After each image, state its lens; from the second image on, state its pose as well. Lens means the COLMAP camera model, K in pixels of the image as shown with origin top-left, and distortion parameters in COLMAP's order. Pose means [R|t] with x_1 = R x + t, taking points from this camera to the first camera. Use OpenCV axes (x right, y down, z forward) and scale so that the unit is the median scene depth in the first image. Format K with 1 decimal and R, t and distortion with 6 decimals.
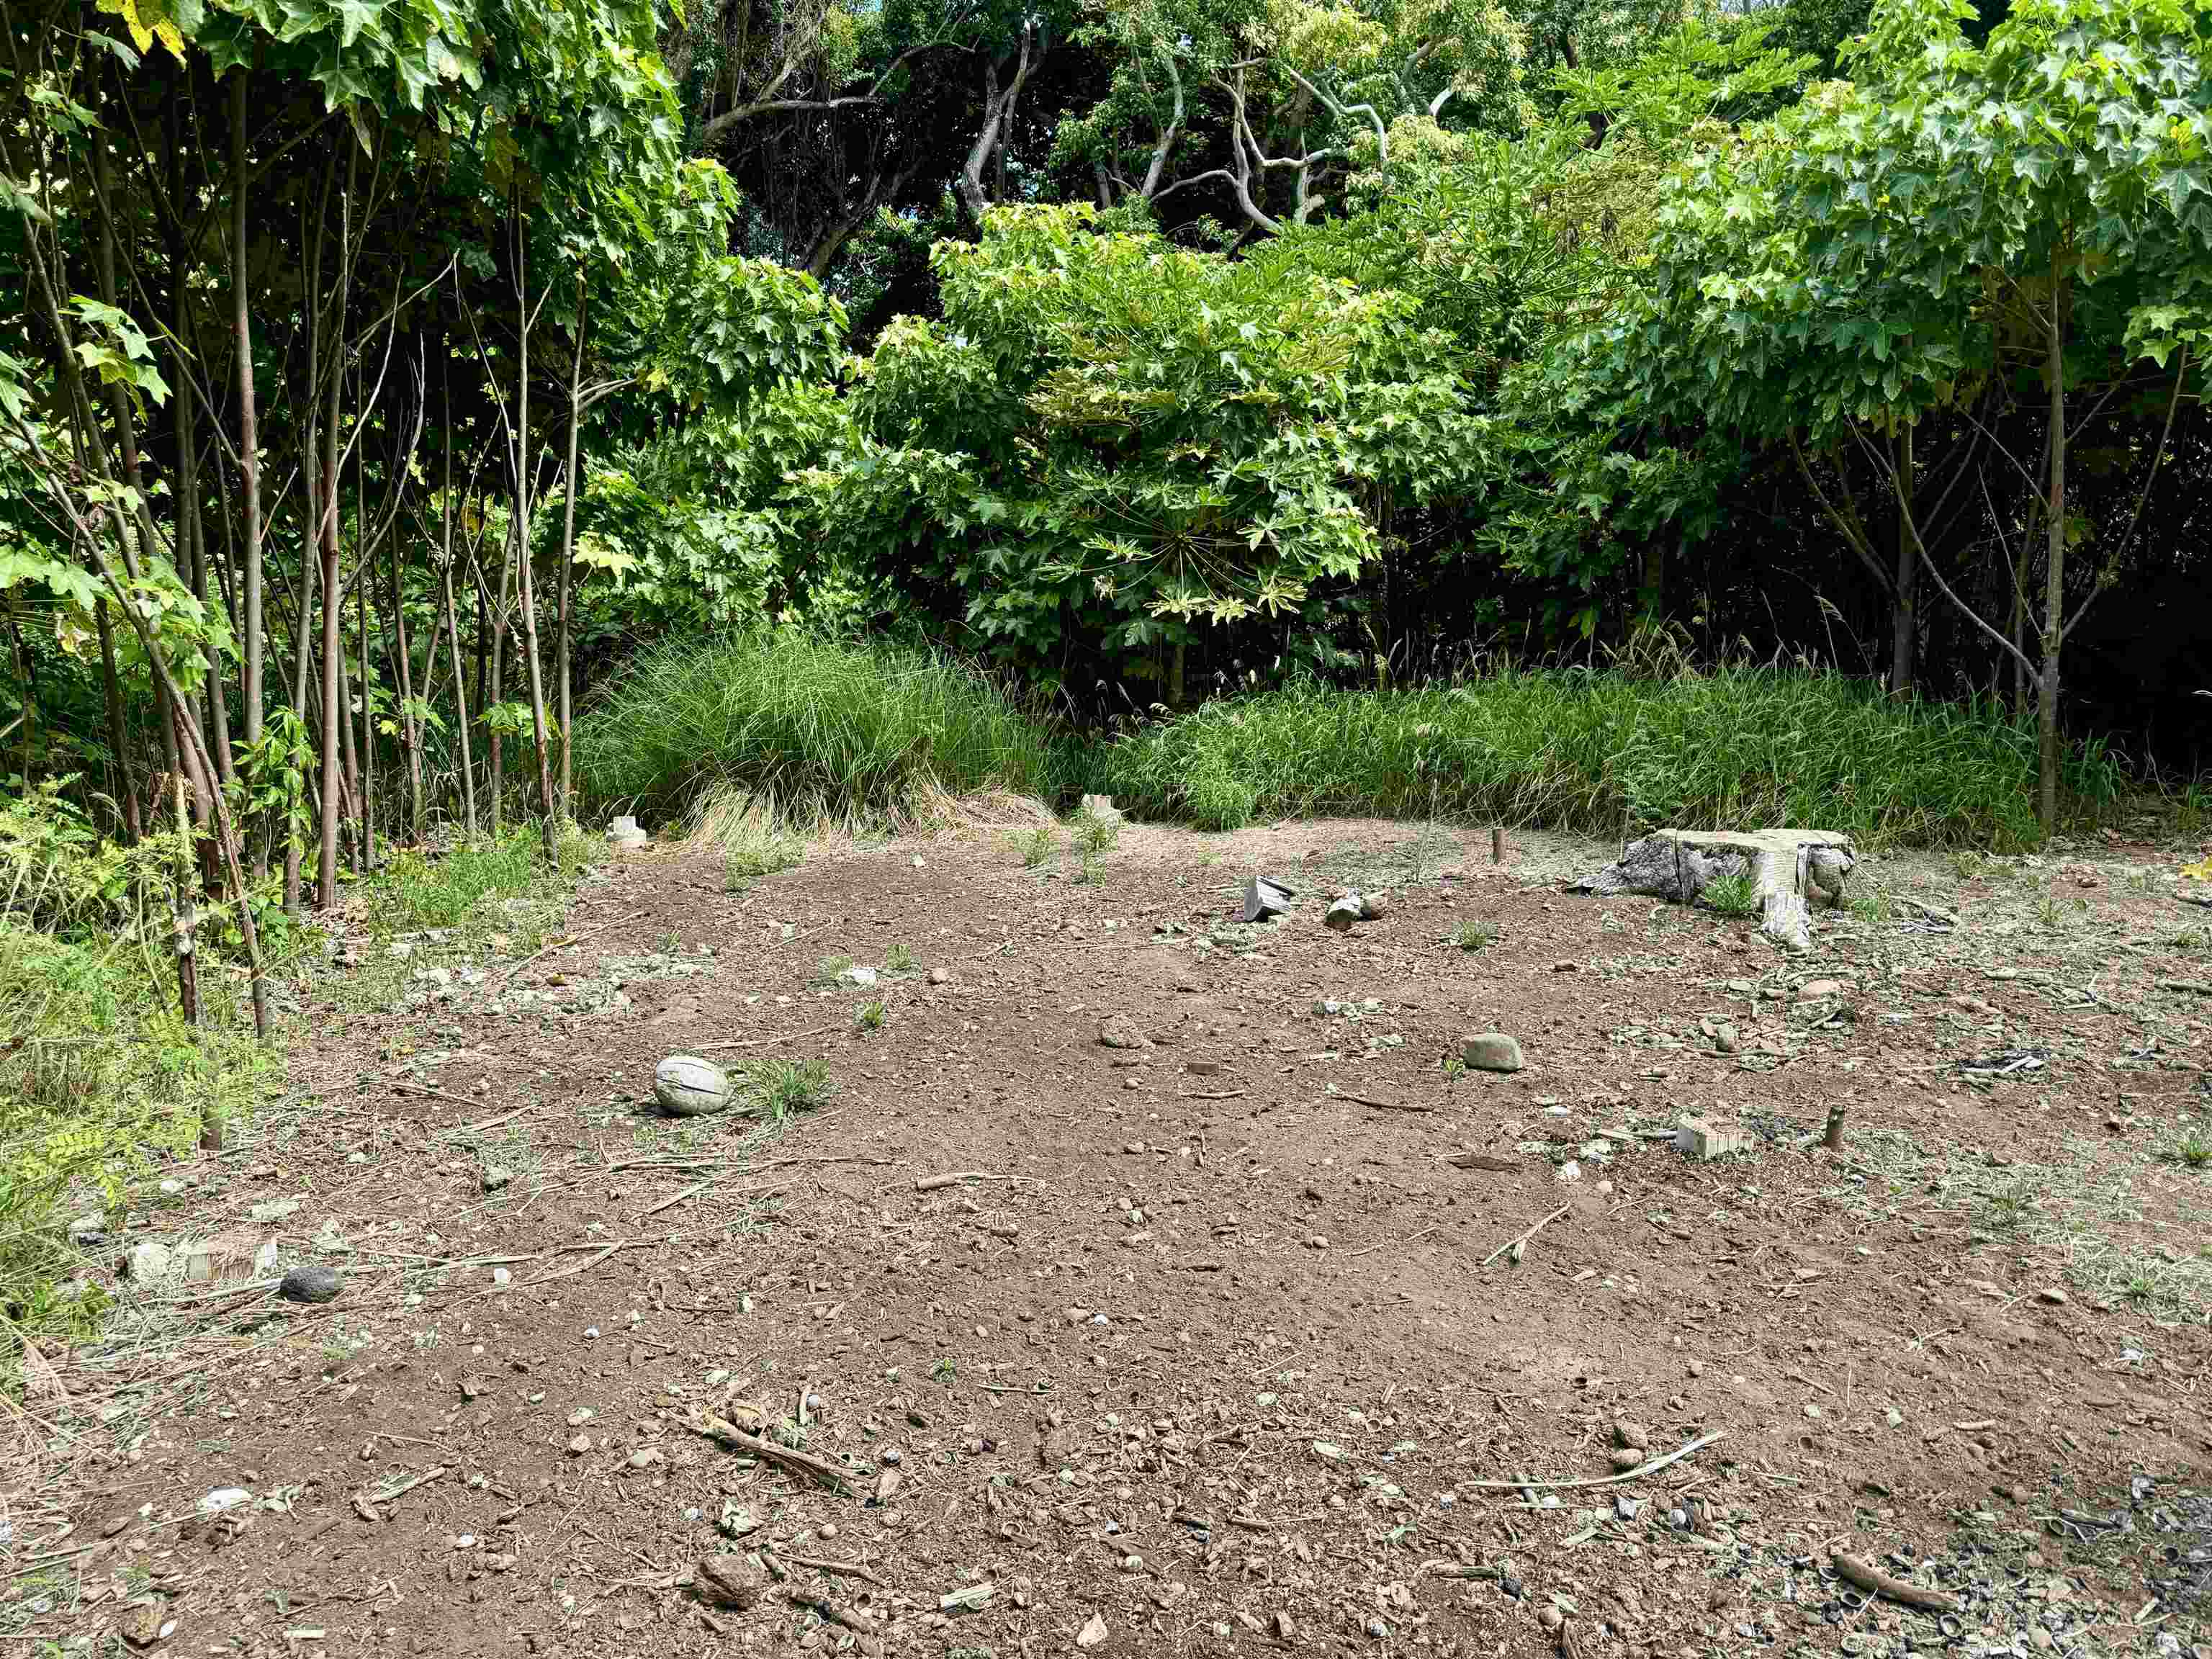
lens RADIAL K [[1542.4, 0, 1106.0], [0, 1542.4, 829.5], [0, 0, 1]] dist [0.094048, -0.119210]
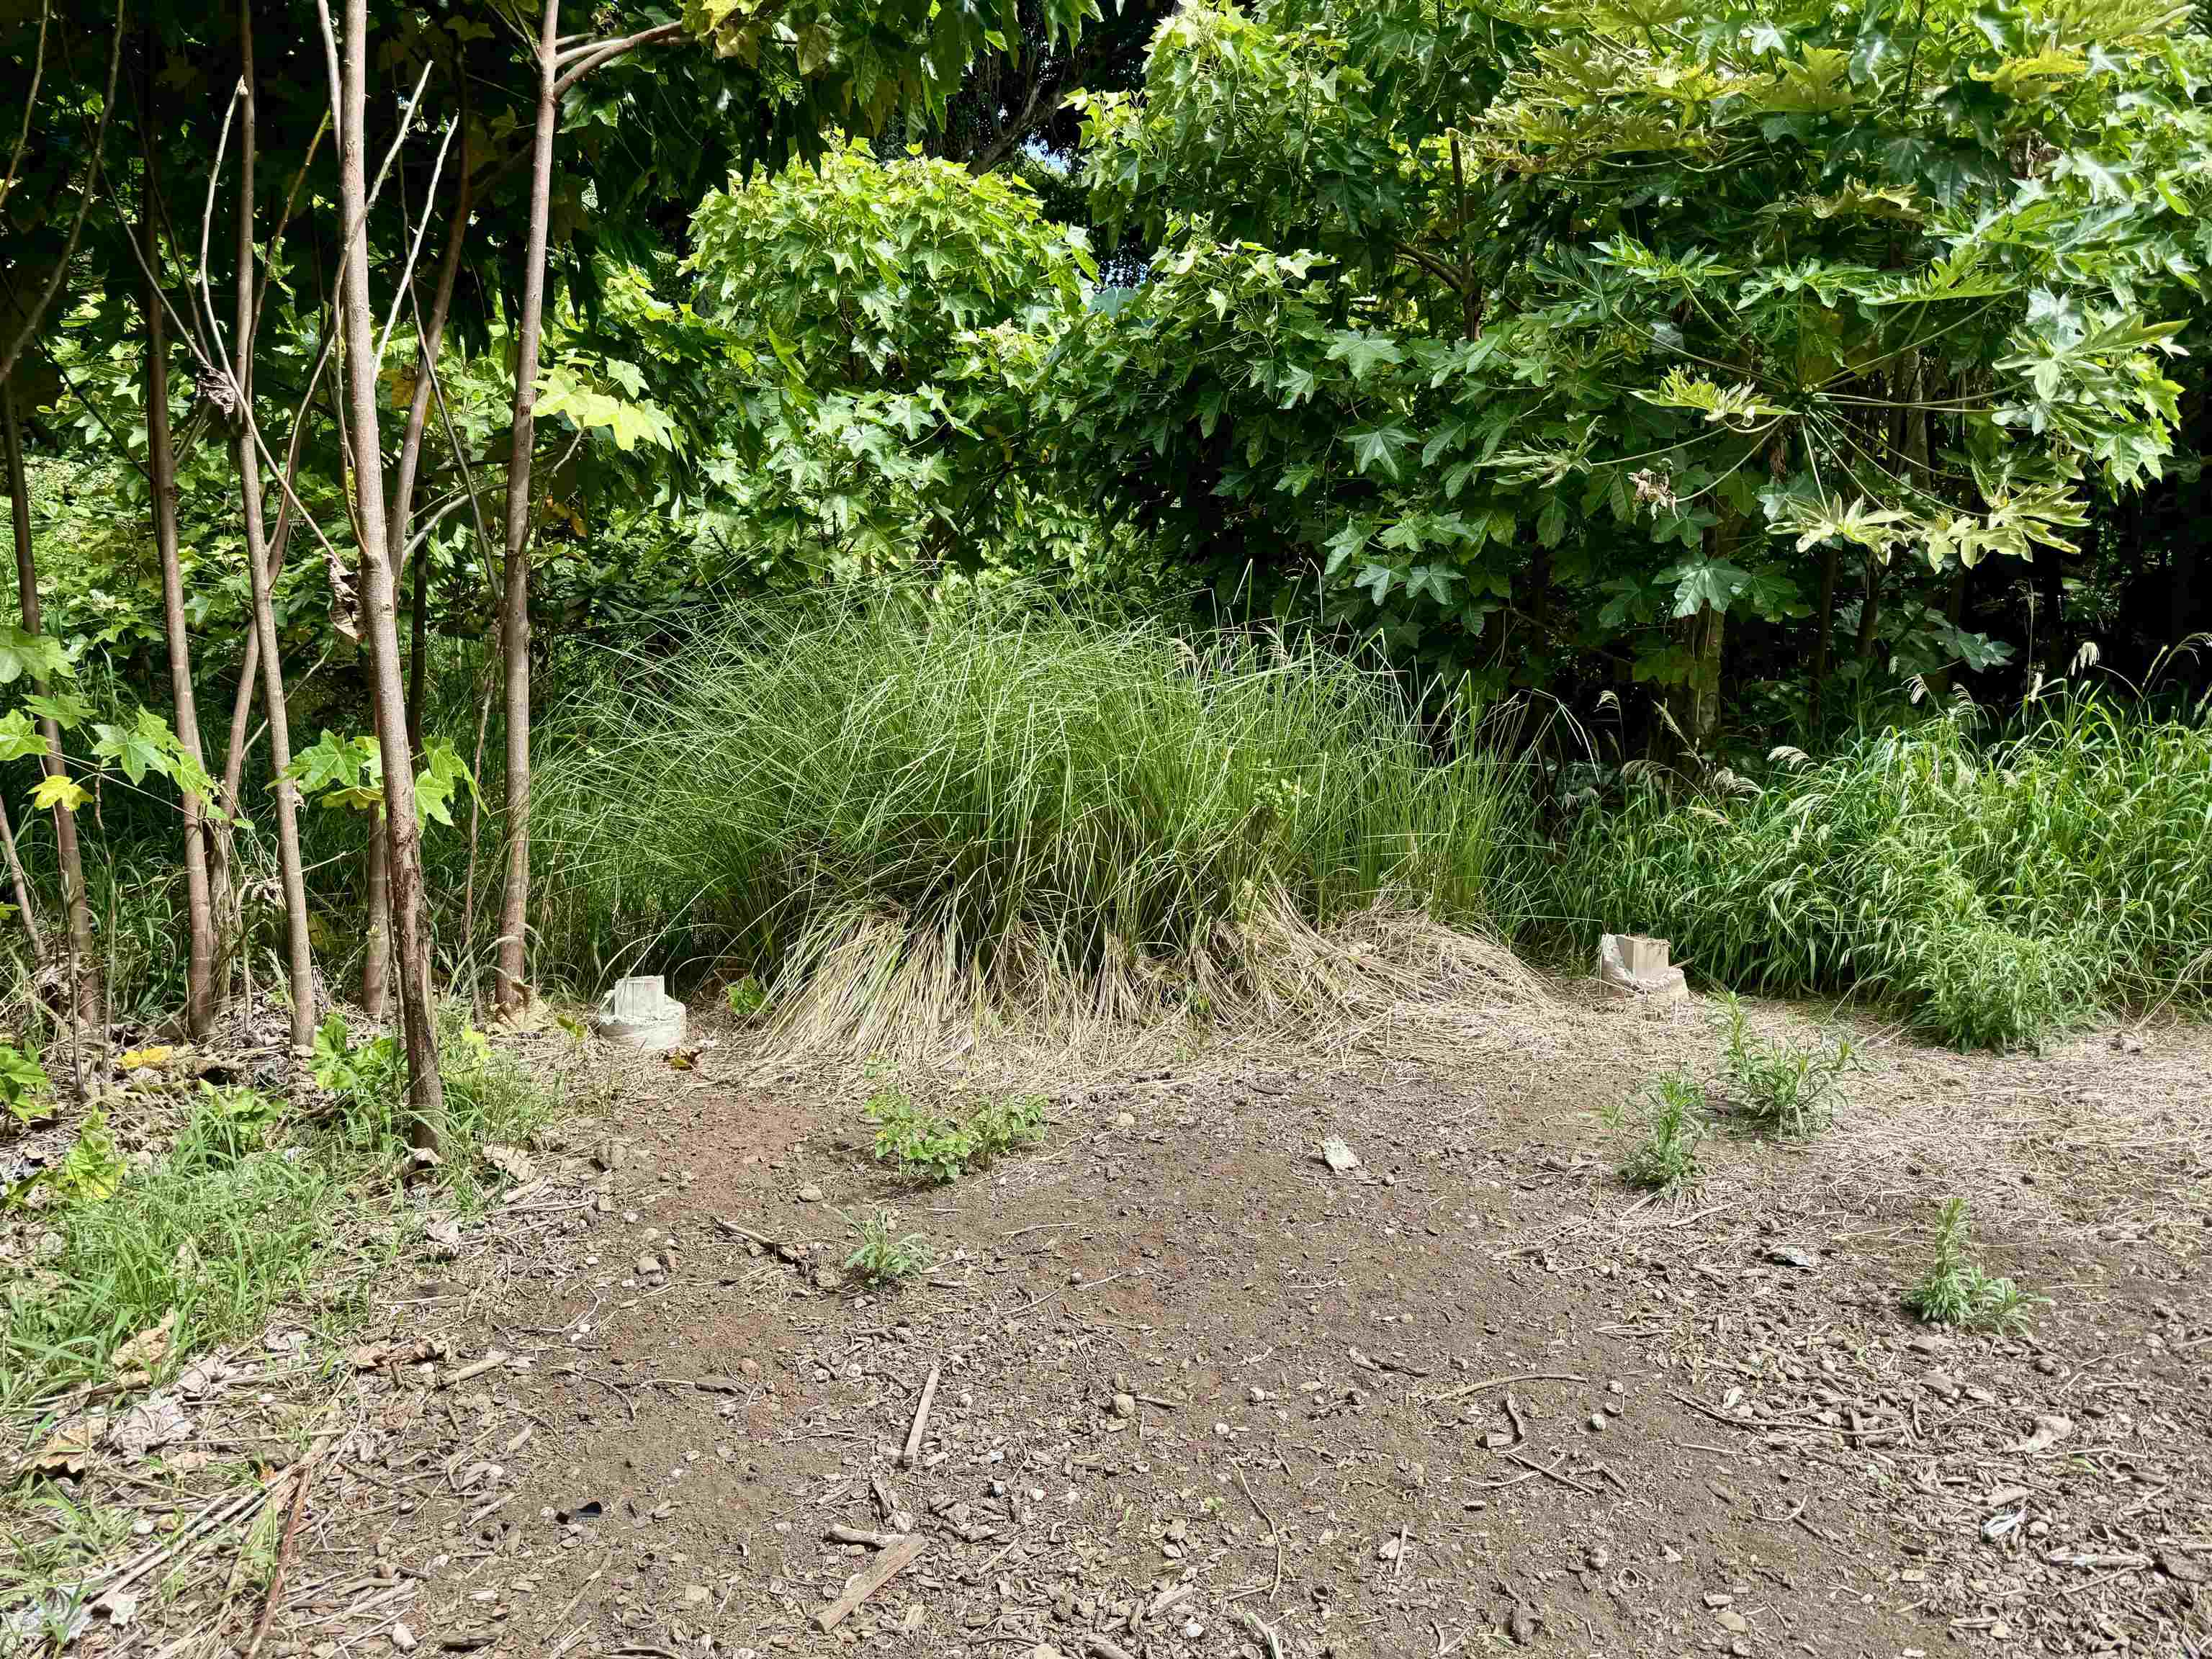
lens RADIAL K [[1542.4, 0, 1106.0], [0, 1542.4, 829.5], [0, 0, 1]] dist [0.094048, -0.119210]
pose [[0.997527, 0.019676, -0.067469, -0.126274], [-0.020044, 0.999788, -0.004773, -0.046958], [0.067361, 0.006114, 0.997710, 0.491397]]
